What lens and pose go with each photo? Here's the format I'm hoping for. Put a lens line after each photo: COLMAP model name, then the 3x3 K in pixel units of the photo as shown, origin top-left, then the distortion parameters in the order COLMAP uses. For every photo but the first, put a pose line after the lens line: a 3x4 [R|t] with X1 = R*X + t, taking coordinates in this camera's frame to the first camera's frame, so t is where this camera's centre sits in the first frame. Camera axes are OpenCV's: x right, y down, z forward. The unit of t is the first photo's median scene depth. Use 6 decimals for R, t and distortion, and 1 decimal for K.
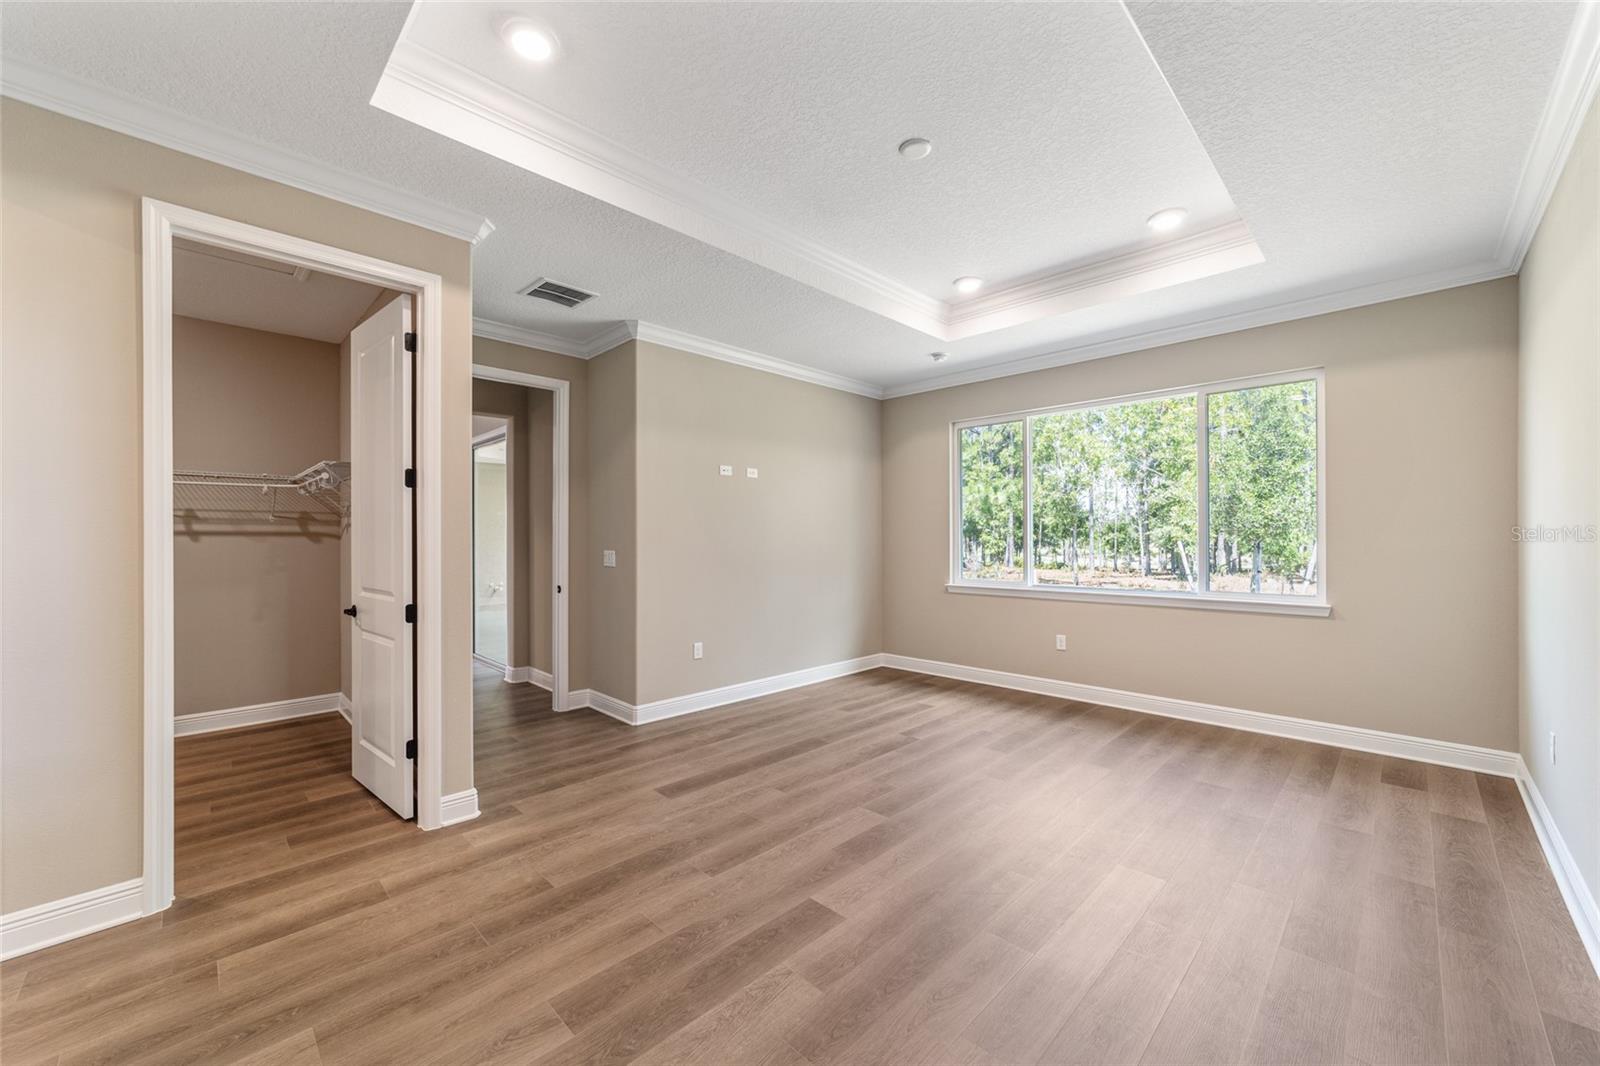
lens RADIAL K [[618.2, 0, 797.6], [0, 618.2, 528.6], [0, 0, 1]] dist [-0.016748, 0.008158]
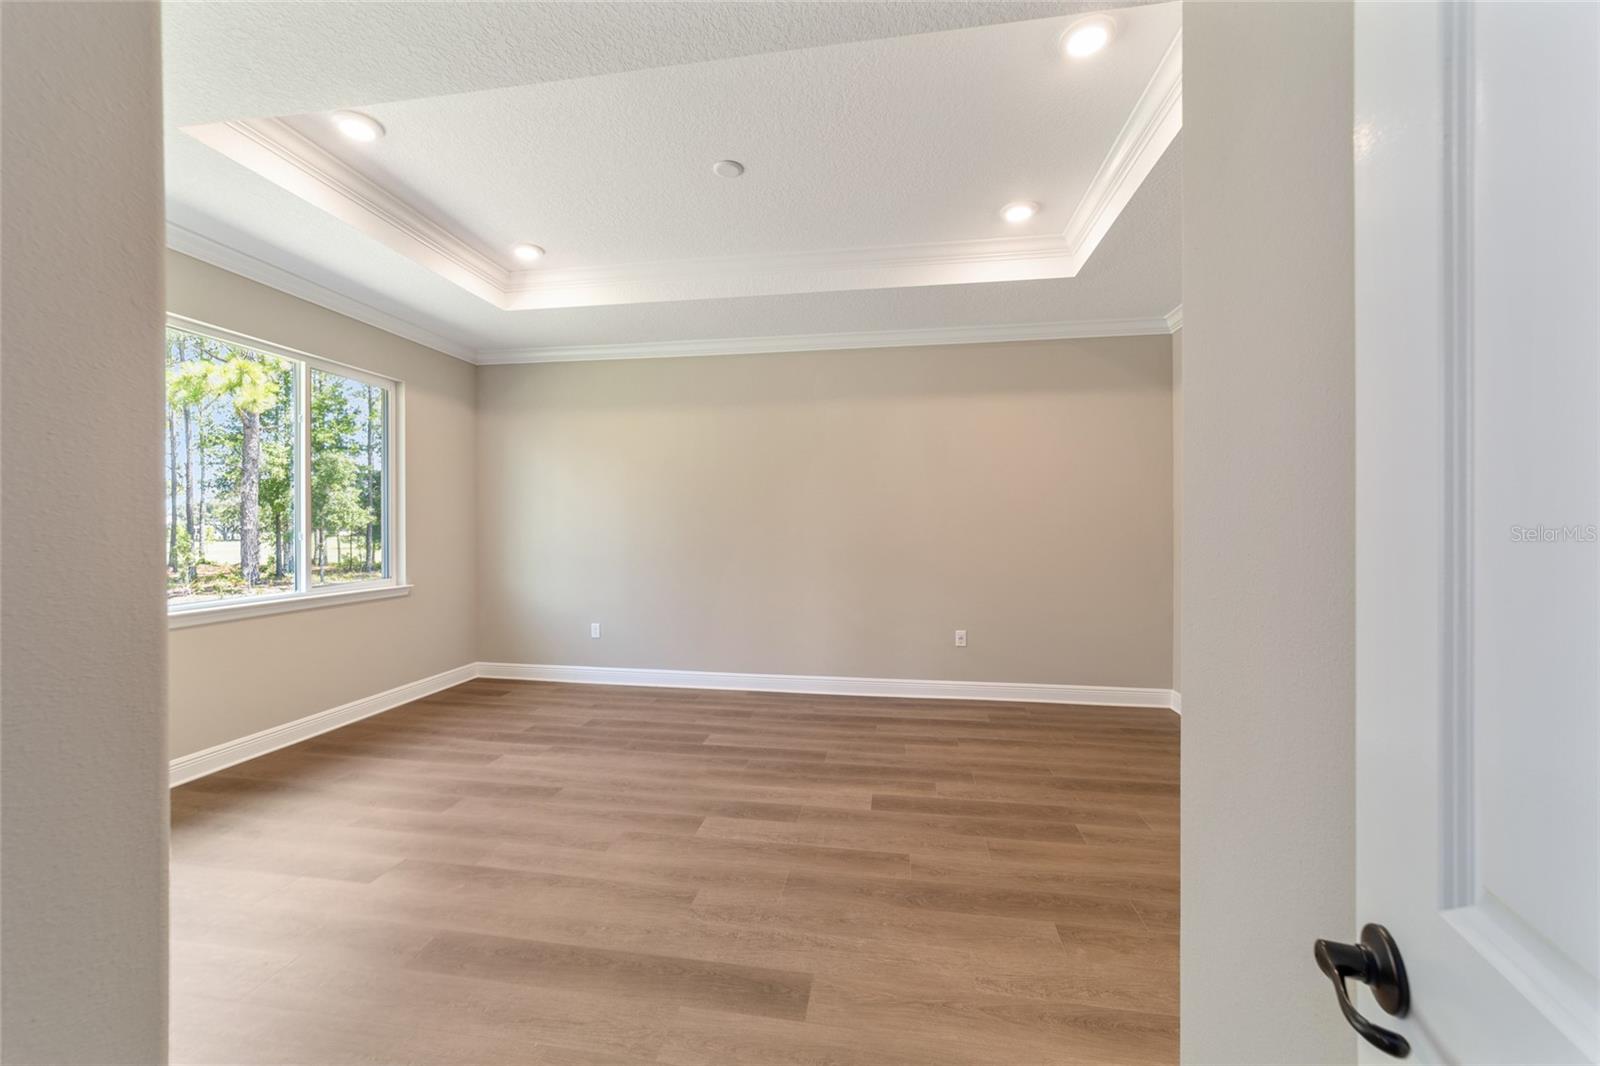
lens RADIAL K [[618.2, 0, 797.6], [0, 618.2, 528.6], [0, 0, 1]] dist [-0.016748, 0.008158]
pose [[-0.584814, 0.000756, 0.811167, -0.816547], [-0.009605, 0.999923, -0.007857, 0.031067], [-0.811110, -0.012386, -0.584762, 1.662748]]
